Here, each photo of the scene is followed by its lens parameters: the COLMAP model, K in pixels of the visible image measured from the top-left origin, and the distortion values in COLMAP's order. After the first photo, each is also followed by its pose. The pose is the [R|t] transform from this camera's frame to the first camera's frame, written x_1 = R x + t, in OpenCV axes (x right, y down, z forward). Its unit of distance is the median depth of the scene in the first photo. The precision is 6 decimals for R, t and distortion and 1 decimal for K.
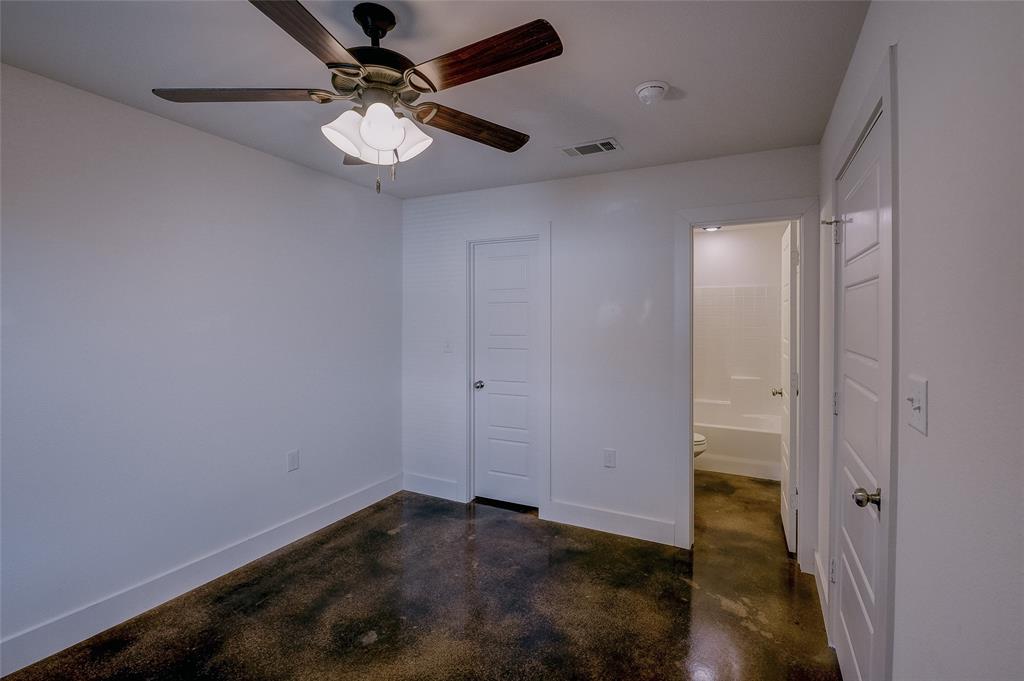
lens RADIAL K [[468.8, 0, 496.8], [0, 468.8, 317.3], [0, 0, 1]] dist [-0.002864, -0.010927]
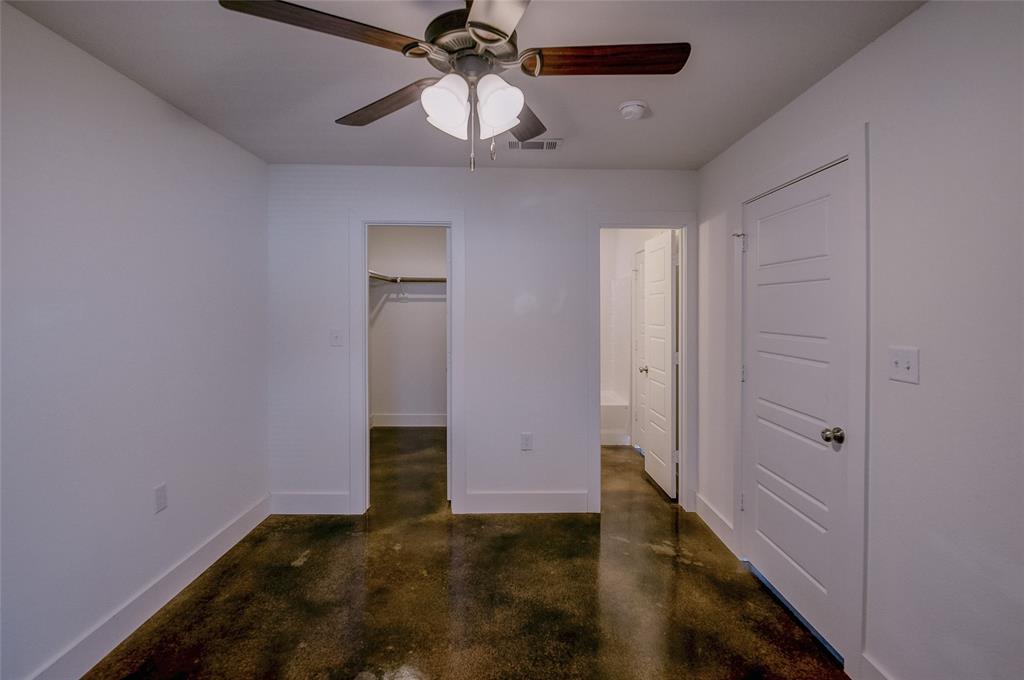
lens RADIAL K [[485.1, 0, 509.0], [0, 485.1, 304.0], [0, 0, 1]] dist [-0.001279, -0.011653]
pose [[0.883070, 0.005993, 0.469202, -0.324529], [-0.003923, 0.999978, -0.005389, 0.000294], [-0.469224, 0.002919, 0.883074, 0.066788]]
